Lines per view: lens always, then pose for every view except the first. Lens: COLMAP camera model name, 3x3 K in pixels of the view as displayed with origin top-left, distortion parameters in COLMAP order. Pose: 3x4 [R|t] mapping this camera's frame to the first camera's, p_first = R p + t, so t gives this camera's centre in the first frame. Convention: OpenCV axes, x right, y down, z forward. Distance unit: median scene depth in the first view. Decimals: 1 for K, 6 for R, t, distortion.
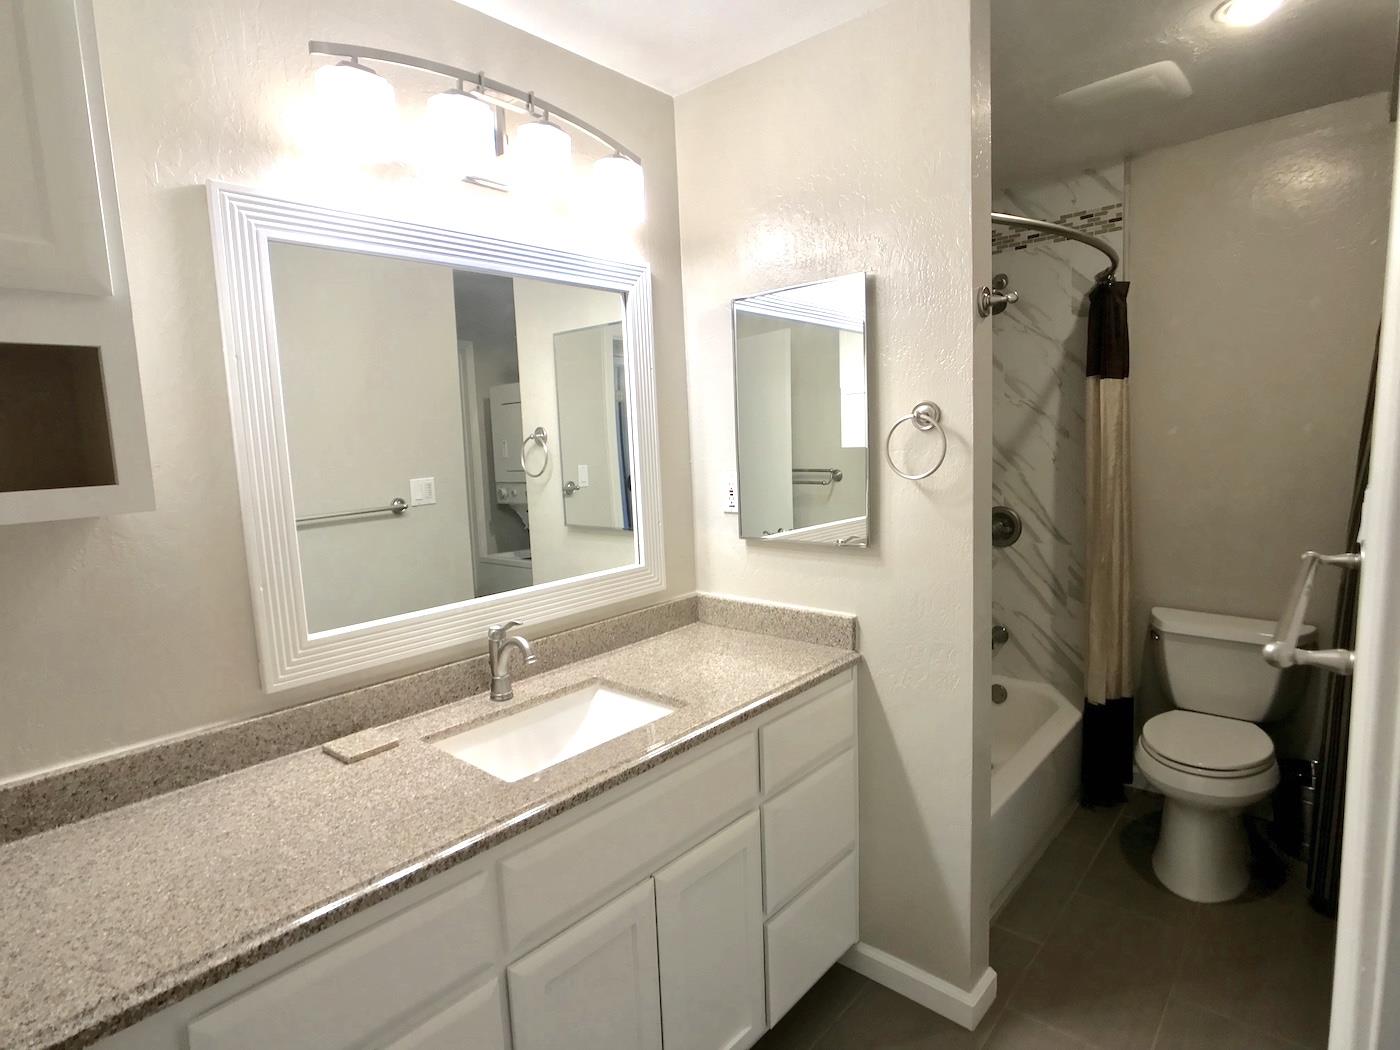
lens RADIAL K [[751.0, 0, 683.2], [0, 751.0, 519.2], [0, 0, 1]] dist [-0.034143, 0.019650]
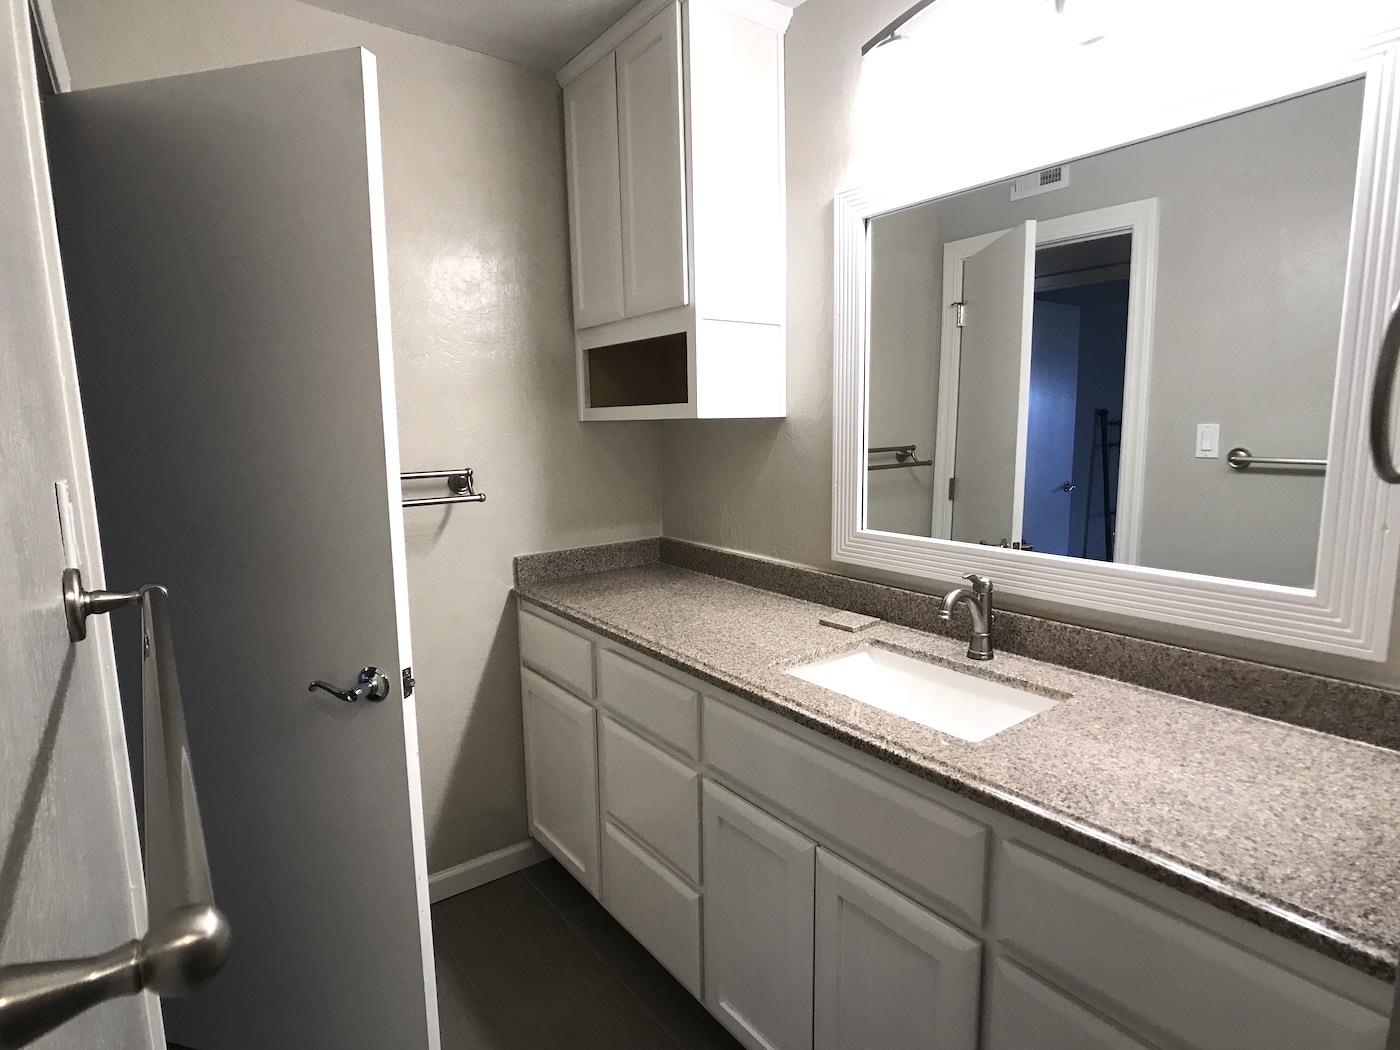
lens RADIAL K [[751.0, 0, 683.2], [0, 751.0, 519.2], [0, 0, 1]] dist [-0.034143, 0.019650]
pose [[-0.202664, 0.179976, -0.962567, 0.771220], [-0.079645, 0.976680, 0.199384, -0.090232], [0.976004, 0.117072, -0.183604, 0.895982]]
